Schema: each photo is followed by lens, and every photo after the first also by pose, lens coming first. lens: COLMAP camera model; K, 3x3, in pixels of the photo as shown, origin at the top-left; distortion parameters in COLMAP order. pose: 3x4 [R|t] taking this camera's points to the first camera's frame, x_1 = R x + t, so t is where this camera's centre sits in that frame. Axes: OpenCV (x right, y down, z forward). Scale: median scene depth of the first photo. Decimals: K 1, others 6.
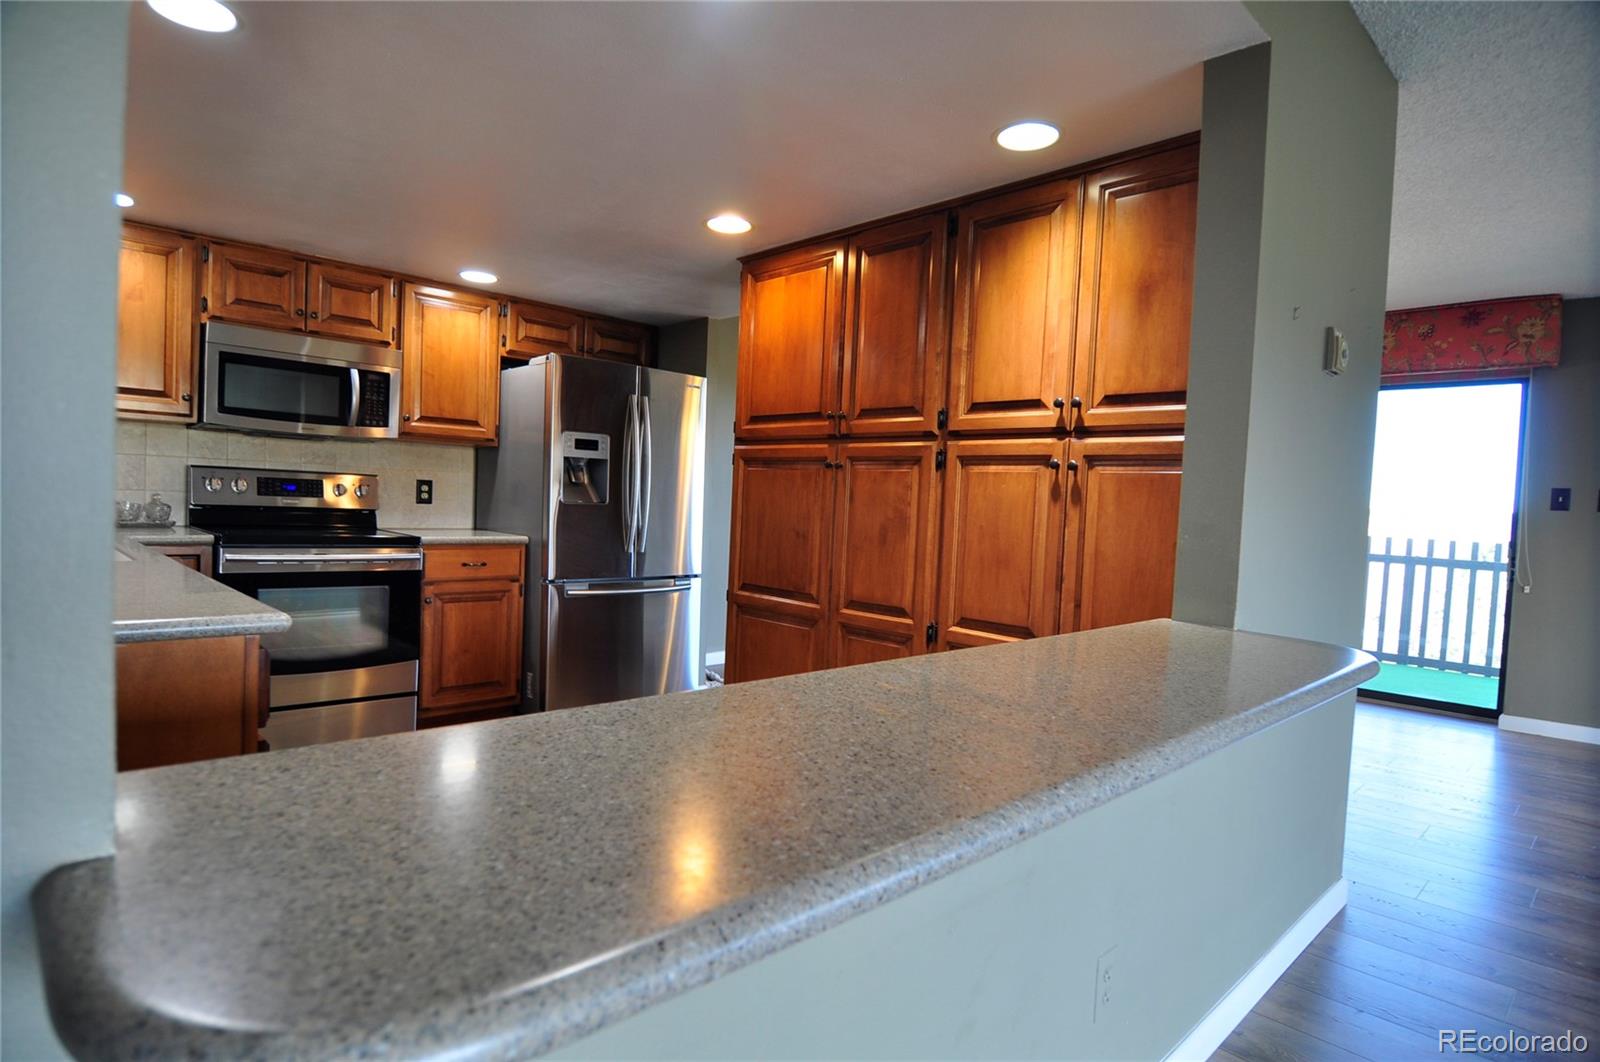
lens RADIAL K [[862.1, 0, 805.3], [0, 862.1, 534.1], [0, 0, 1]] dist [-0.004536, -0.009991]
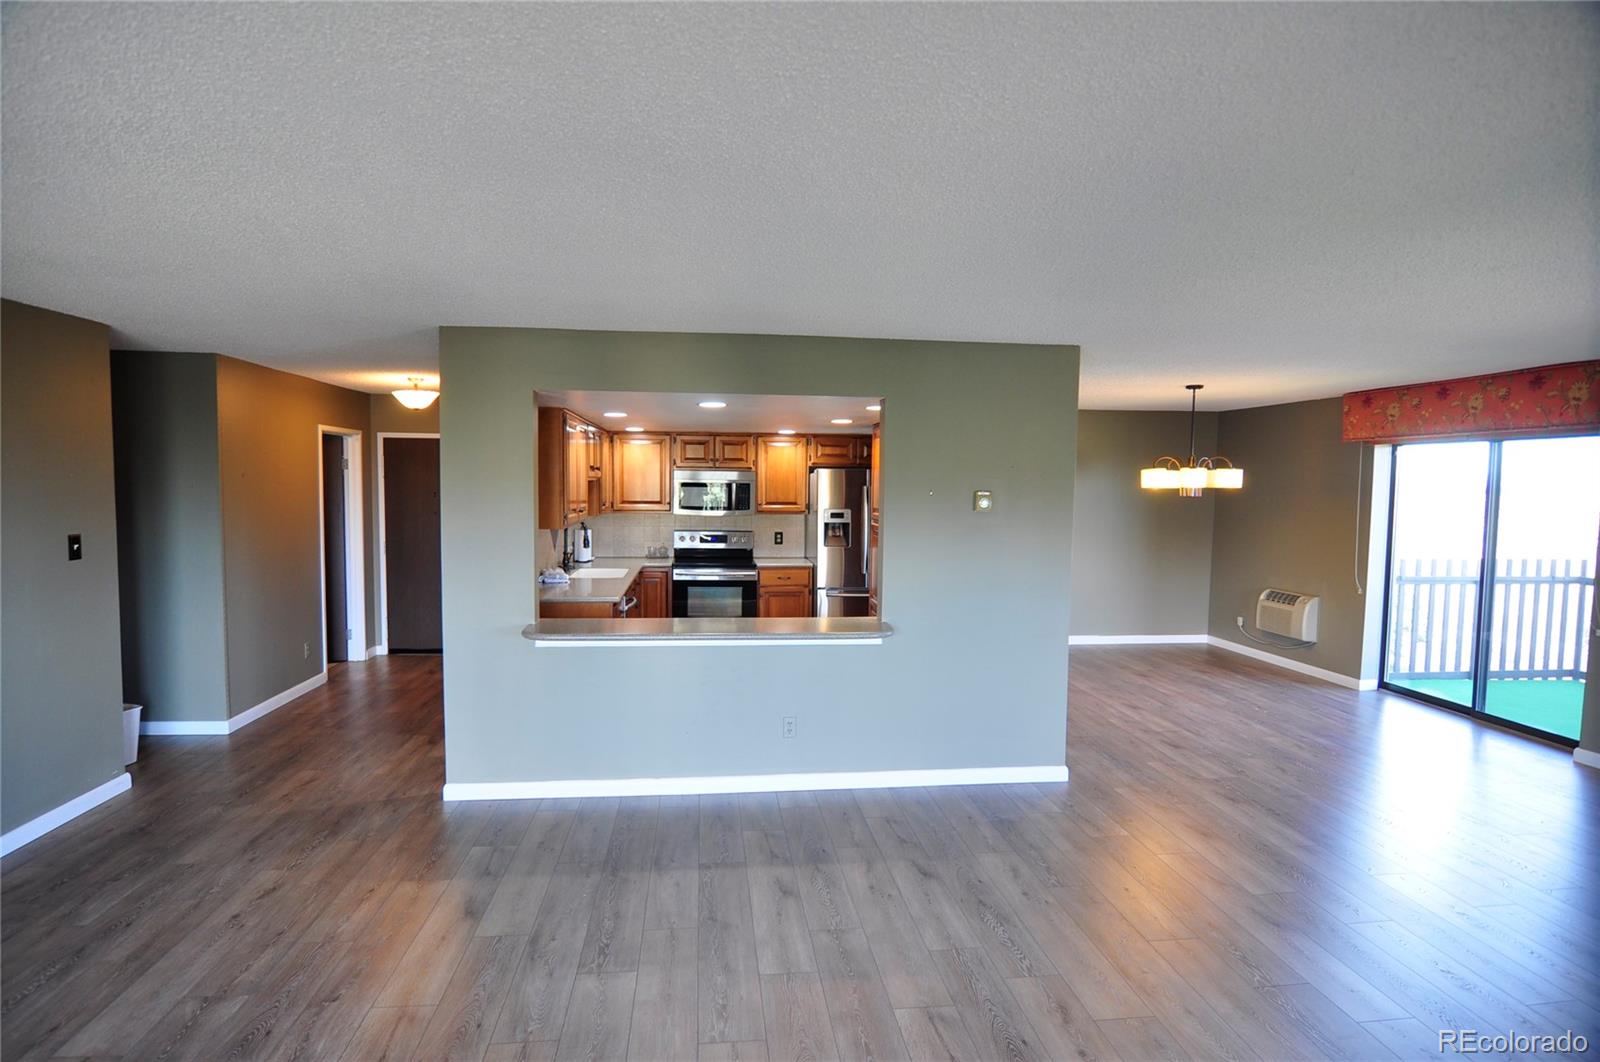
lens RADIAL K [[862.1, 0, 797.5], [0, 862.1, 536.3], [0, 0, 1]] dist [-0.004536, -0.009991]
pose [[0.796061, 0.004124, -0.605202, 0.869715], [-0.000965, 0.999984, 0.005545, -0.073995], [0.605216, -0.003831, 0.796052, -0.580314]]
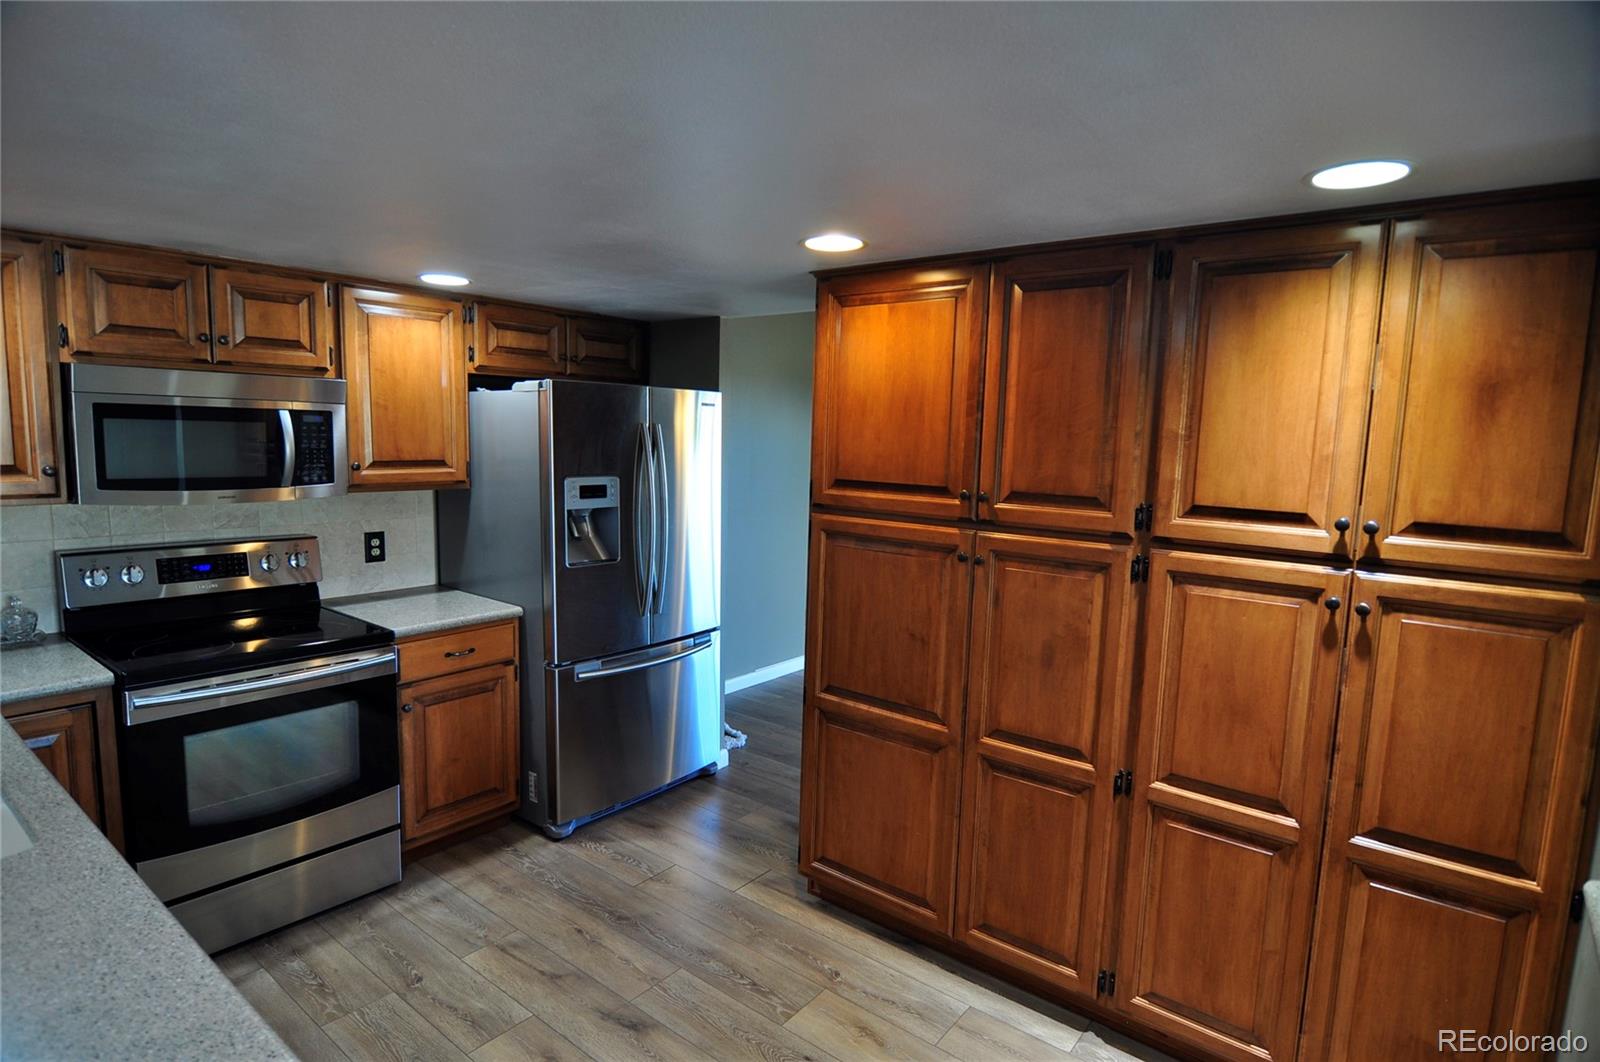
lens RADIAL K [[862.1, 0, 805.9], [0, 862.1, 536.3], [0, 0, 1]] dist [-0.004536, -0.009991]
pose [[0.991460, -0.030850, 0.126712, -0.173163], [0.019879, 0.996014, 0.086954, -0.138055], [-0.128890, -0.083692, 0.988121, 0.196045]]
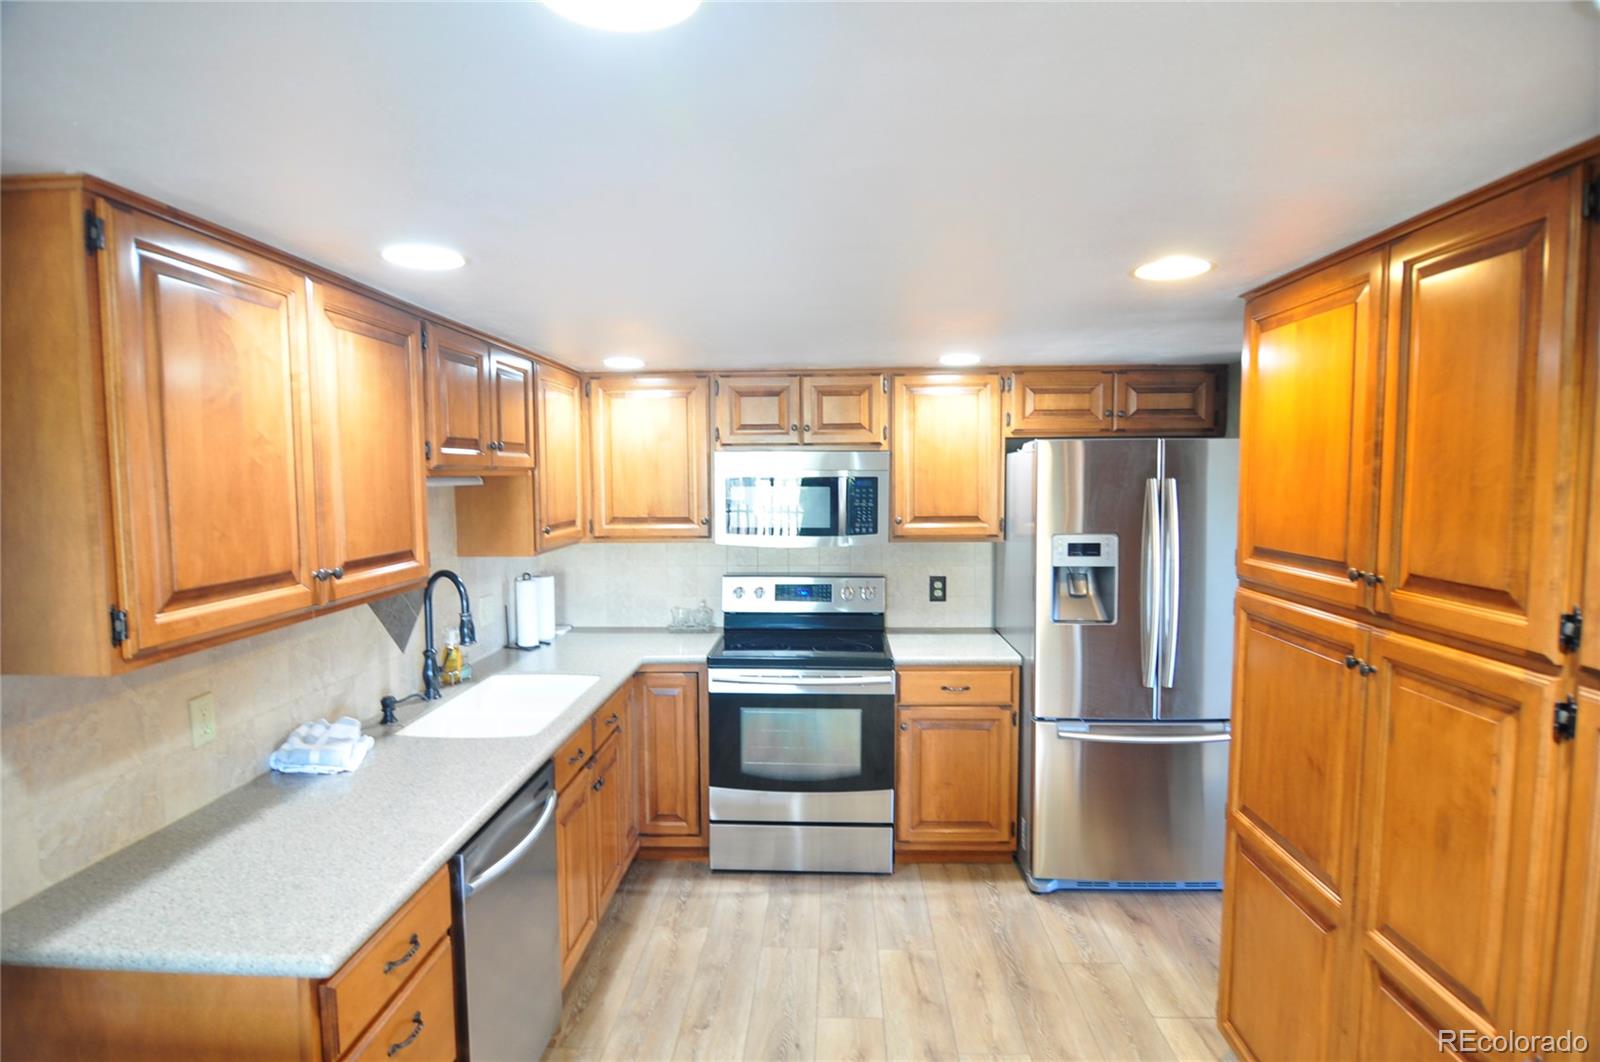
lens RADIAL K [[862.1, 0, 792.1], [0, 862.1, 535.3], [0, 0, 1]] dist [-0.004536, -0.009991]
pose [[0.683017, 0.006187, -0.730376, 0.149279], [0.006086, 0.999881, 0.014162, -0.139692], [0.730377, -0.014117, 0.682898, 0.288874]]
